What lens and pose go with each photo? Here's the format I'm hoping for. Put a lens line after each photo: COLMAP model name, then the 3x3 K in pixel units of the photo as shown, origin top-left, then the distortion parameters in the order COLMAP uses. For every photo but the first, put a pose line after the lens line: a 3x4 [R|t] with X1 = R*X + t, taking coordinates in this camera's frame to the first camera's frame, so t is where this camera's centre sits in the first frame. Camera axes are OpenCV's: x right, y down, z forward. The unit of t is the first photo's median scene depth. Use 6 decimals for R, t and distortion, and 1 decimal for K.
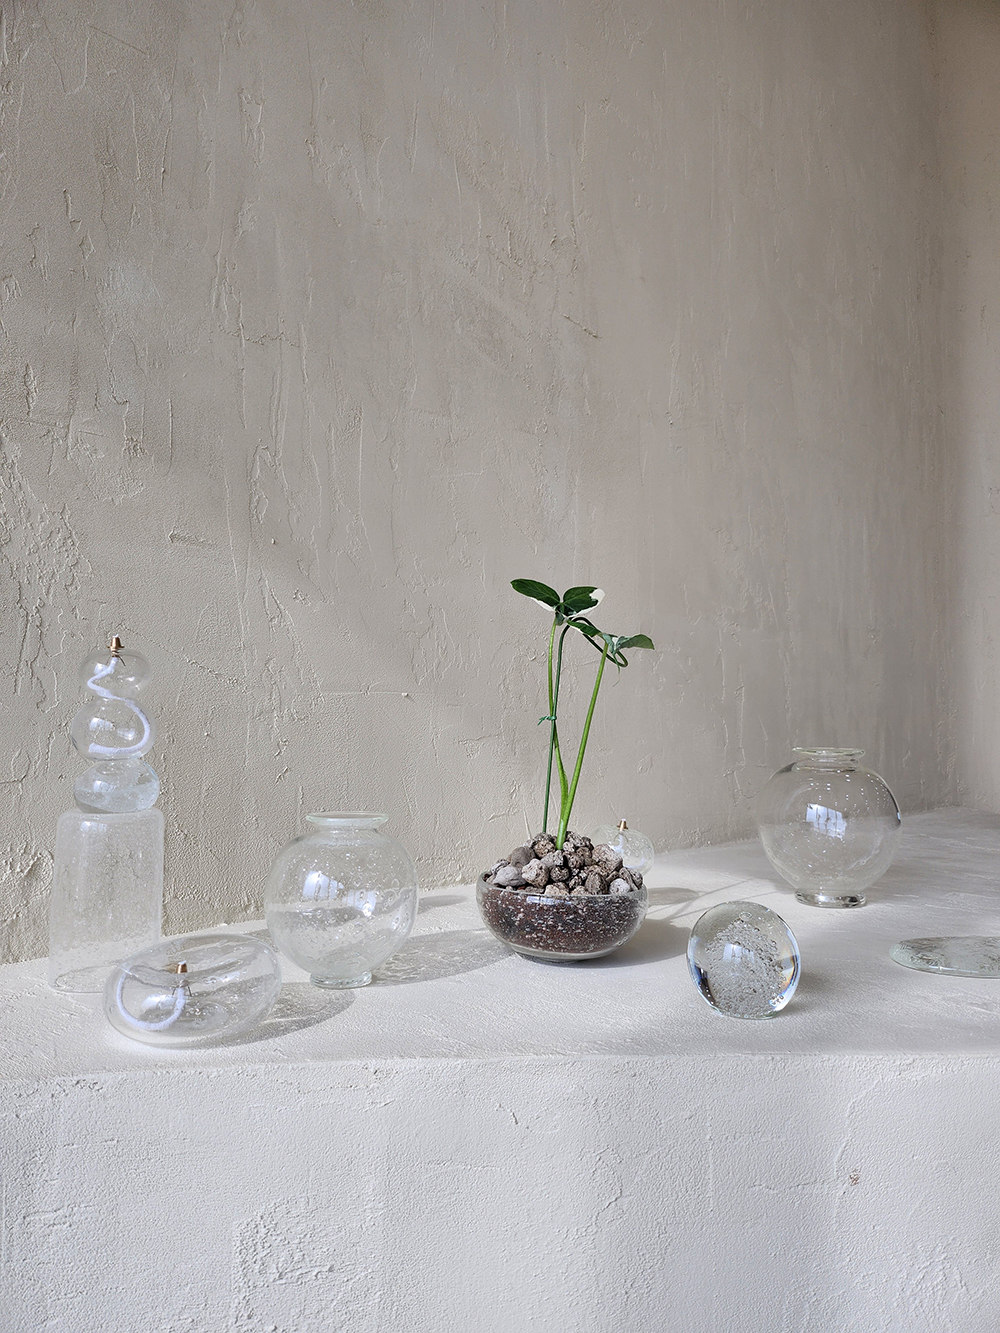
lens RADIAL K [[938.1, 0, 502.1], [0, 938.1, 671.7], [0, 0, 1]] dist [0.056570, -0.062863]
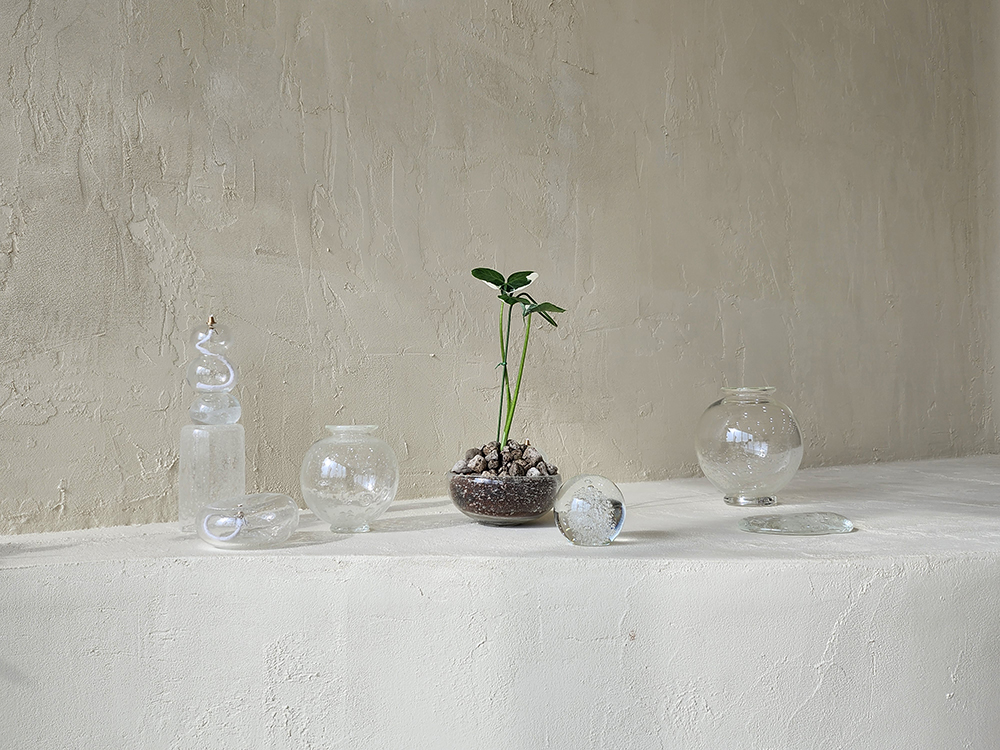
lens RADIAL K [[889.5, 0, 500.0], [0, 889.5, 375.0], [0, 0, 1]] dist [0.047976, -0.032528]
pose [[0.982213, -0.025460, -0.186037, 0.298512], [0.029036, 0.999442, 0.016524, 0.043733], [0.185513, -0.021632, 0.982404, -0.339496]]
